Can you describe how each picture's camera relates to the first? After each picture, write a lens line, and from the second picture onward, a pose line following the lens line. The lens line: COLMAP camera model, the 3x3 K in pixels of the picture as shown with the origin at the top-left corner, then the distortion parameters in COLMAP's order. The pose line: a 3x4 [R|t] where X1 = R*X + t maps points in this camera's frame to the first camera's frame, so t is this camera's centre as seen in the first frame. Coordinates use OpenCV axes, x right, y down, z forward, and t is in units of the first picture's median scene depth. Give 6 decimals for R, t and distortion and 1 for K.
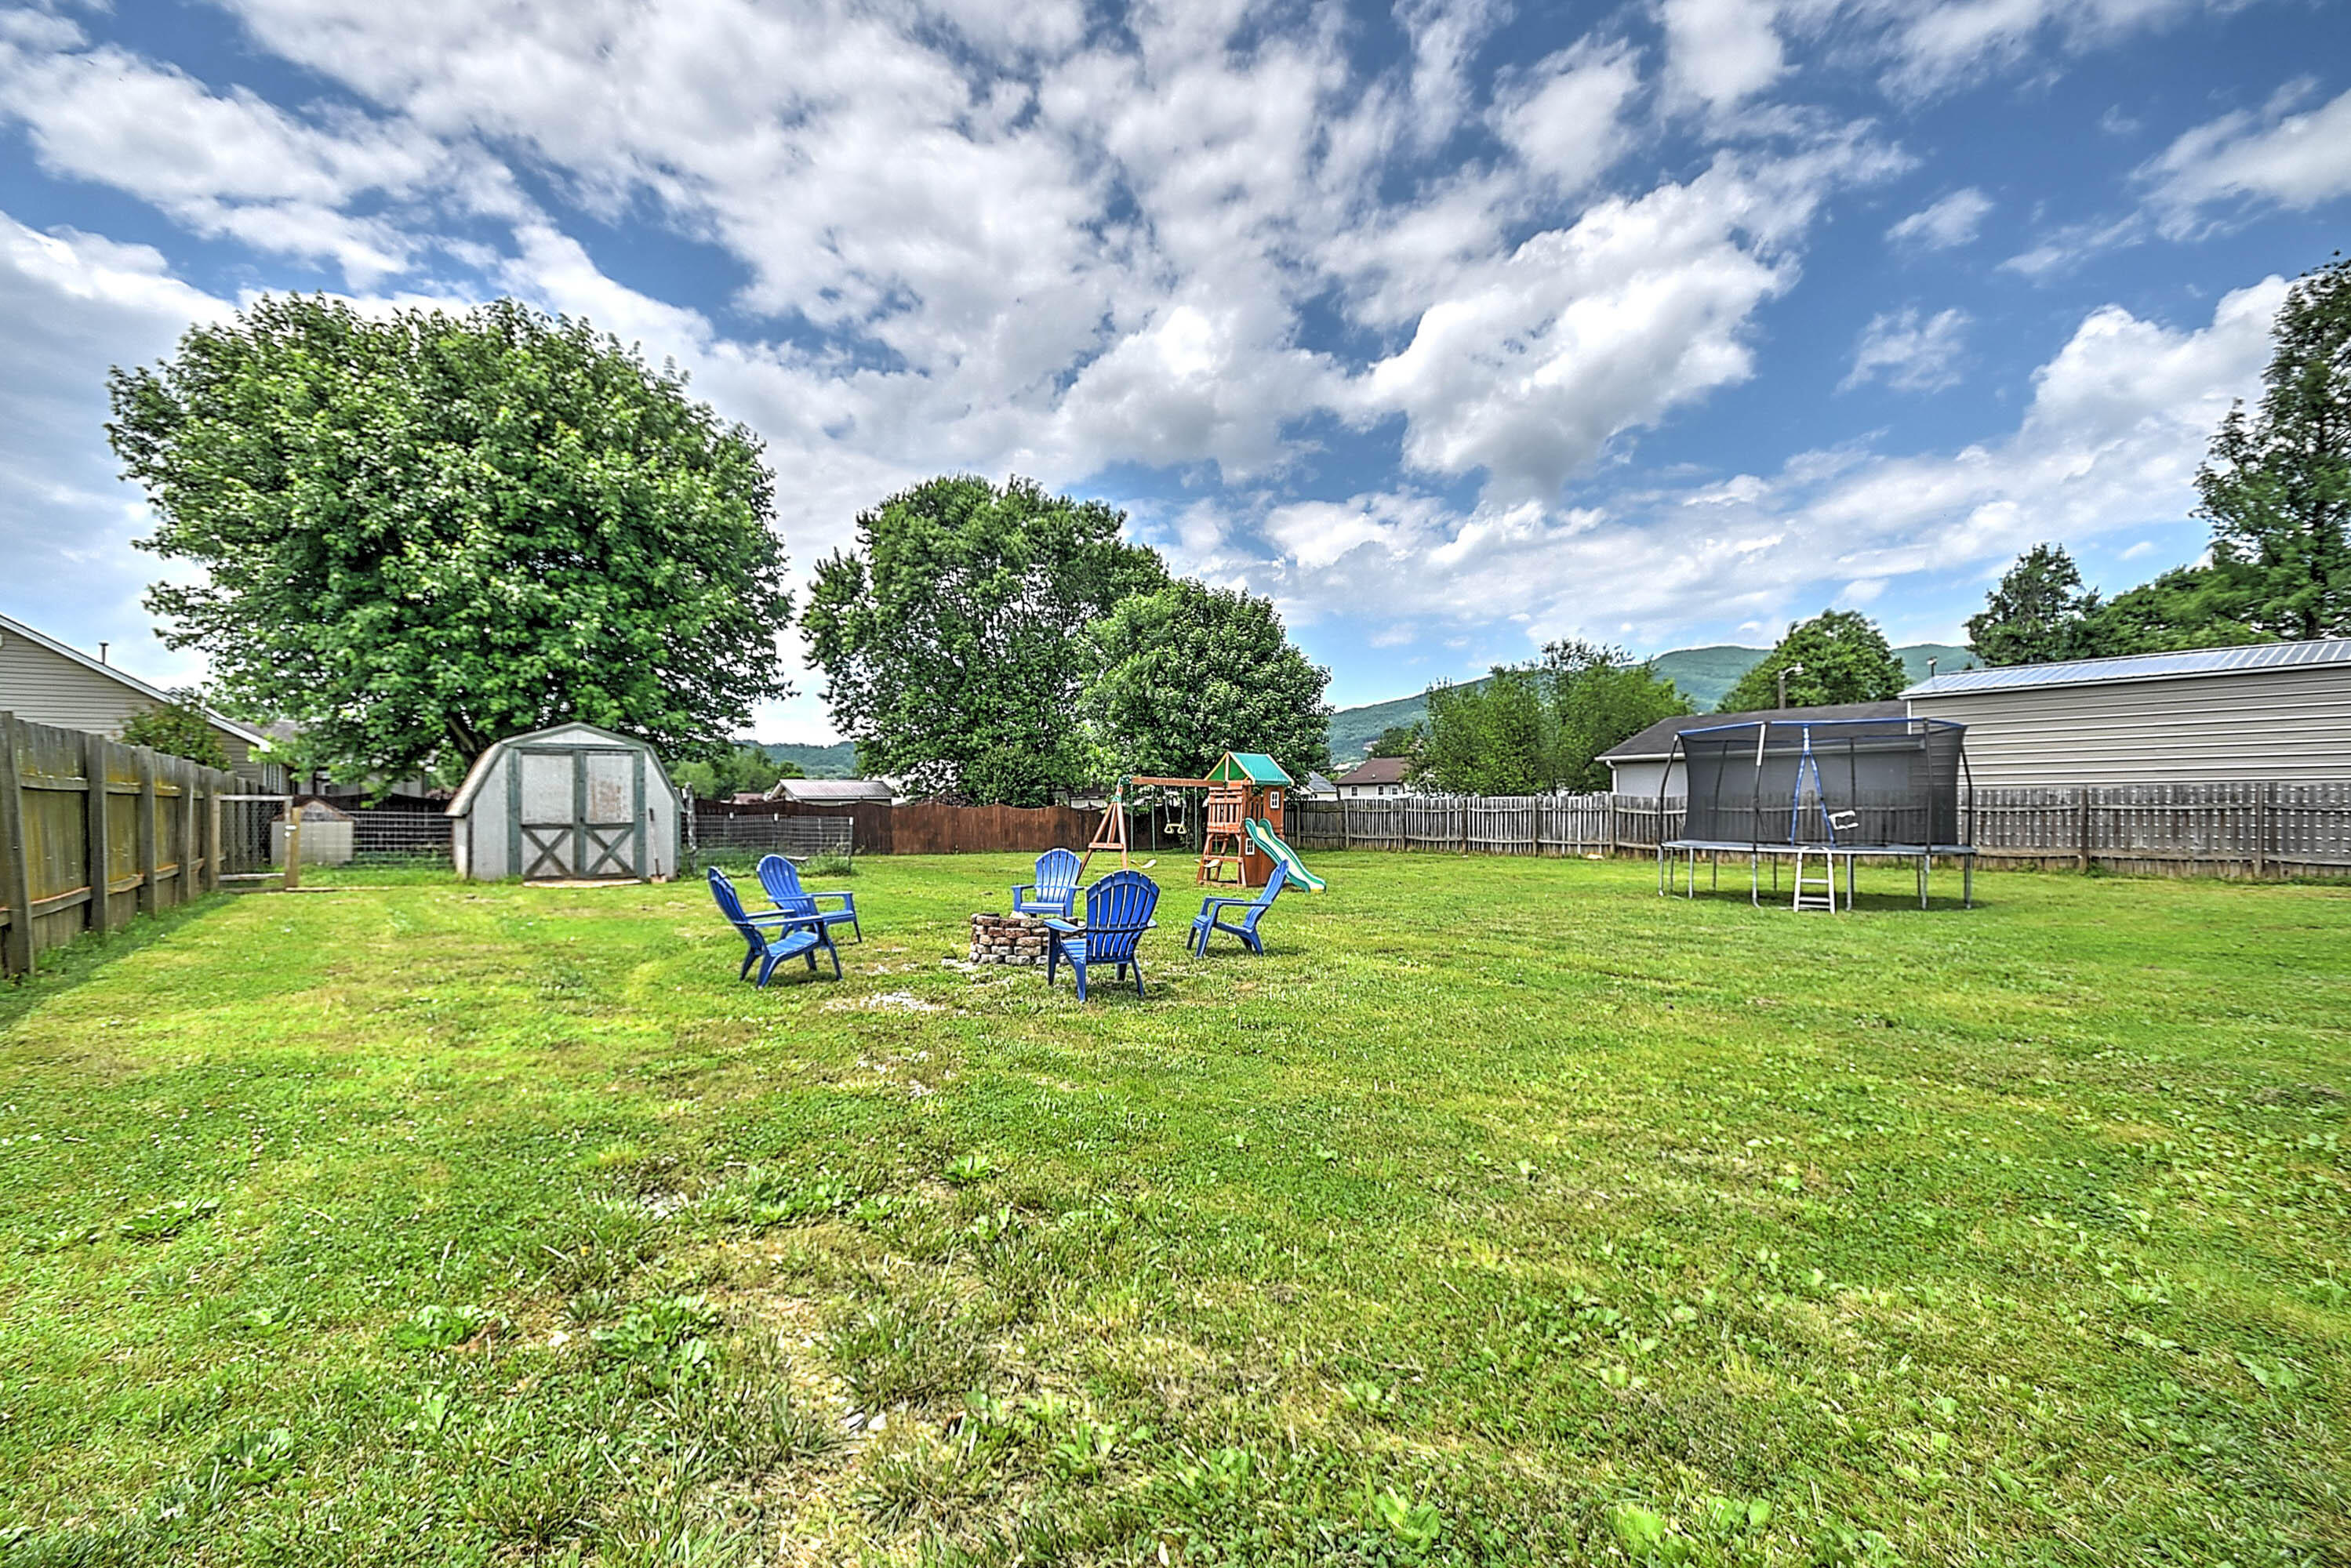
lens RADIAL K [[1028.3, 0, 1155.8], [0, 1028.3, 815.7], [0, 0, 1]] dist [0.014554, -0.010042]
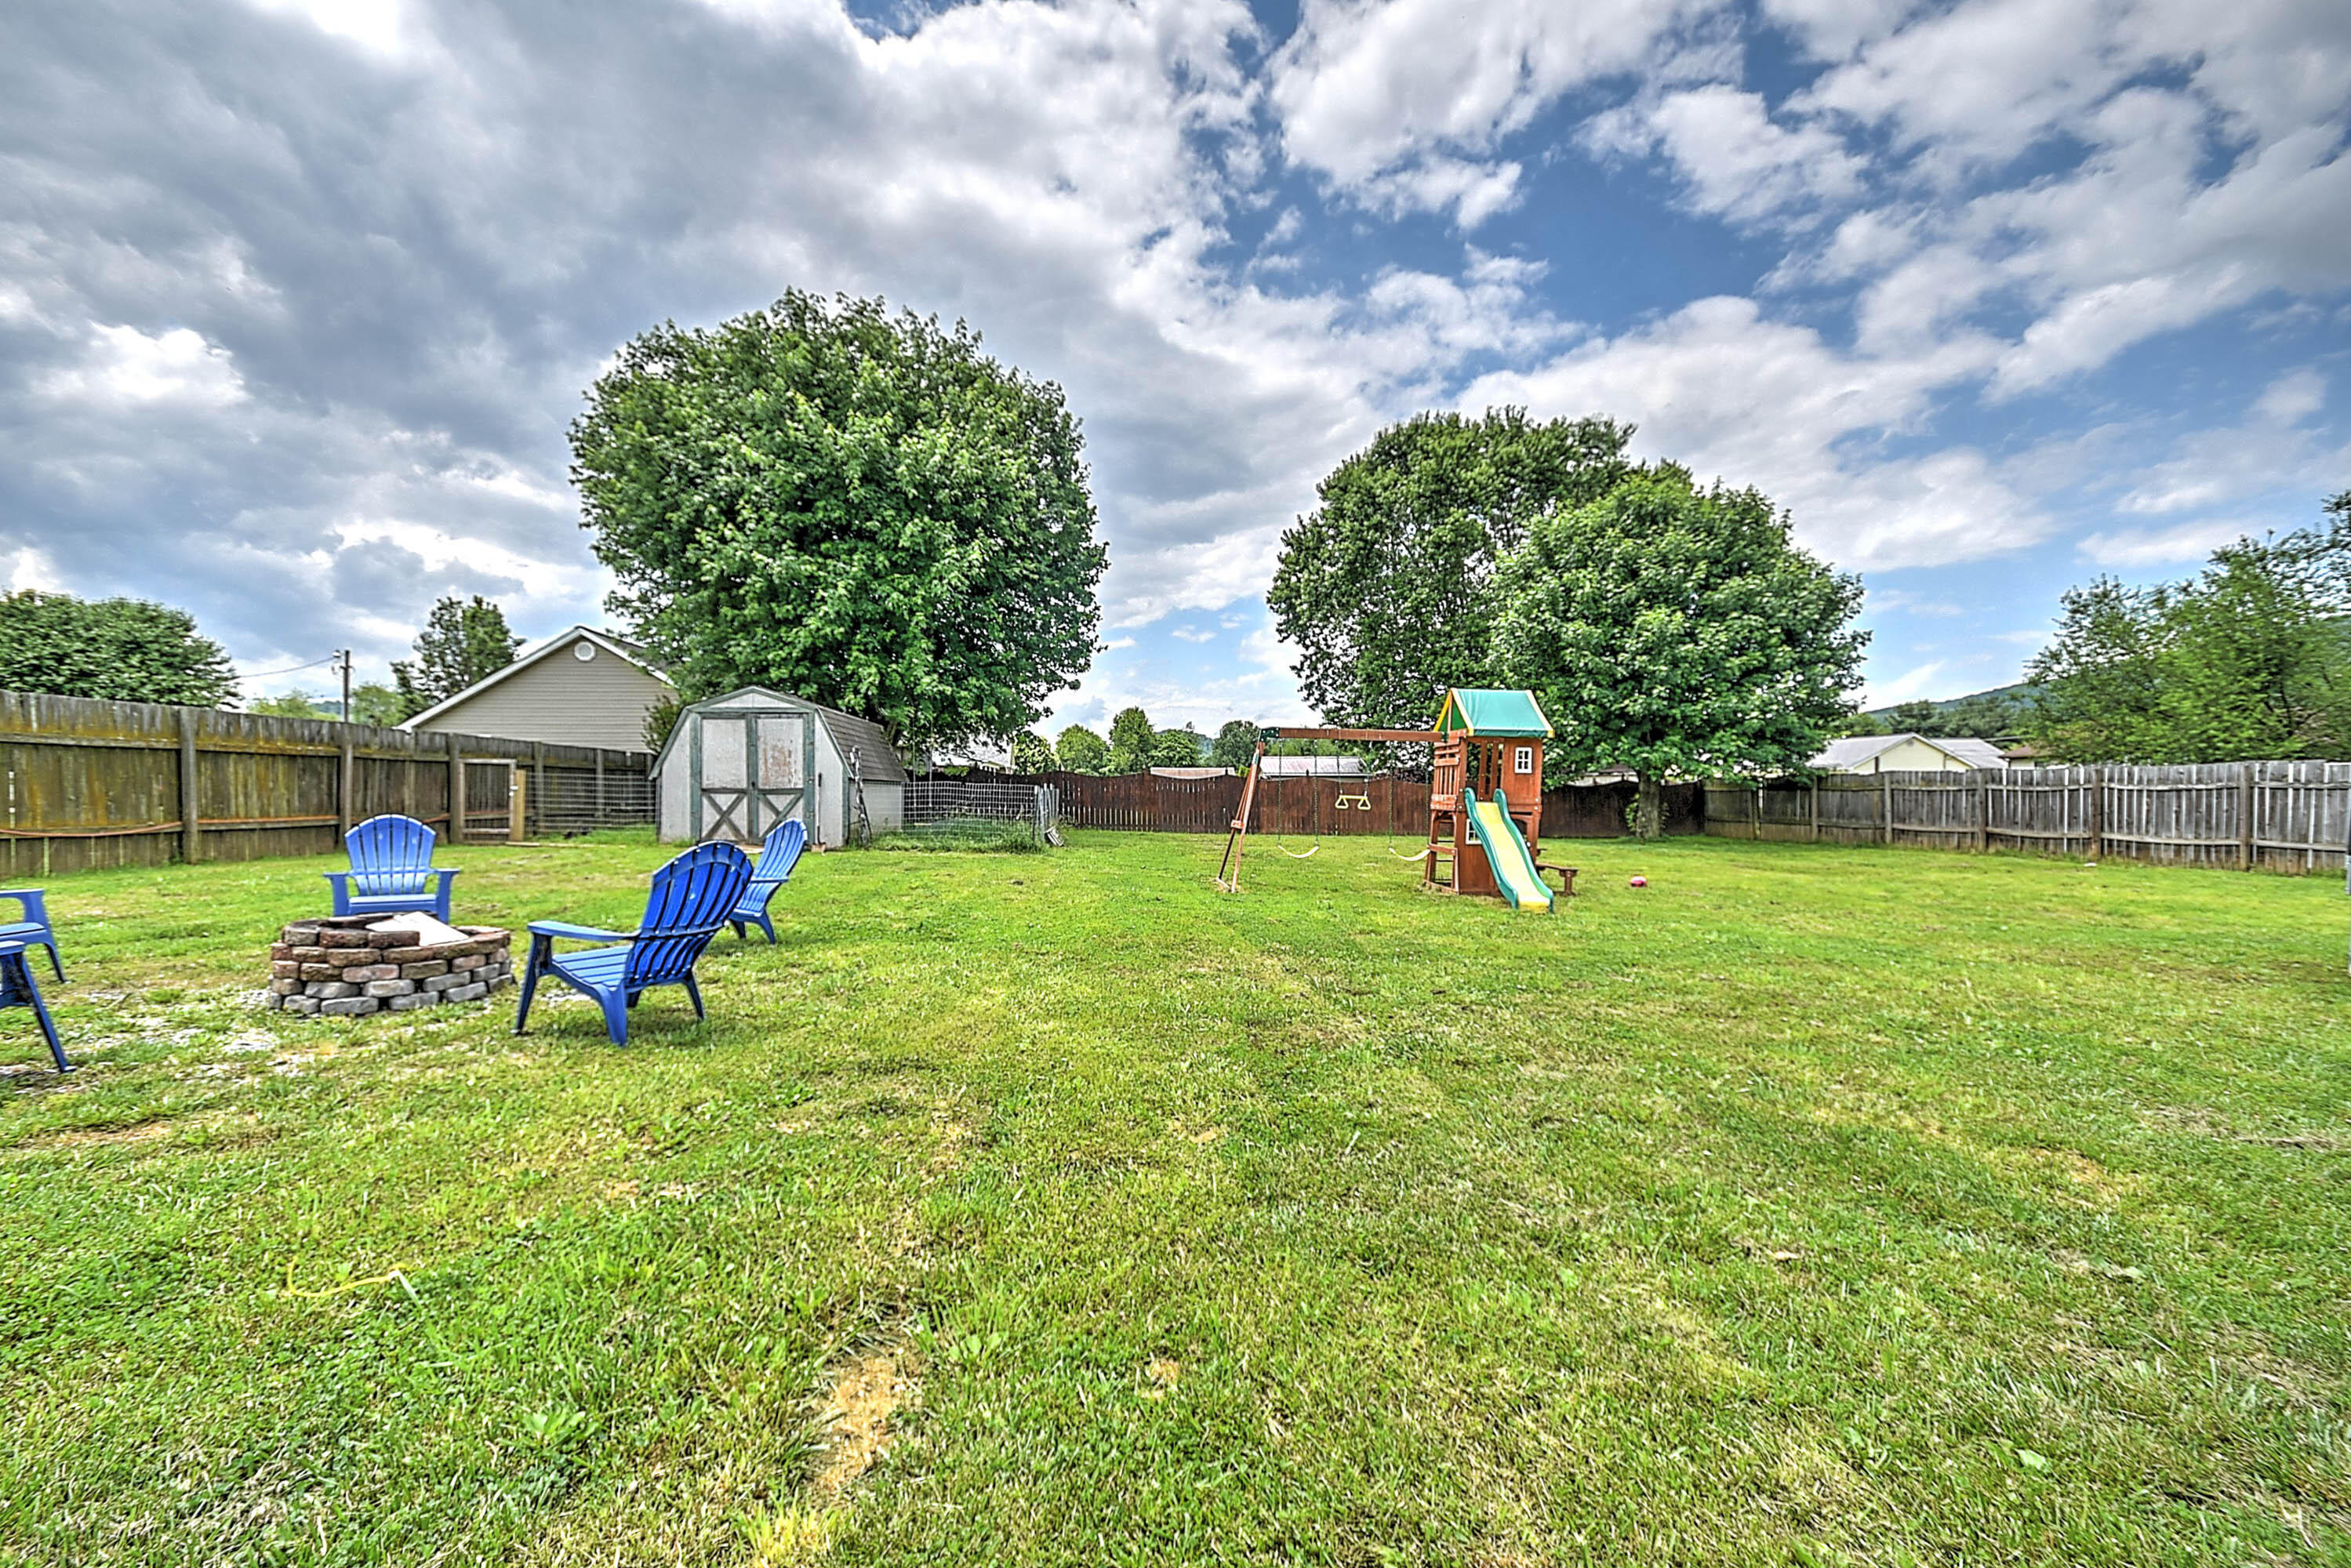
lens RADIAL K [[1028.3, 0, 1171.6], [0, 1028.3, 779.4], [0, 0, 1]] dist [0.014554, -0.010042]
pose [[0.848745, 0.001599, -0.528801, 0.107370], [-0.011283, 0.999823, -0.015088, 0.003455], [0.528683, 0.018773, 0.848612, 0.138239]]
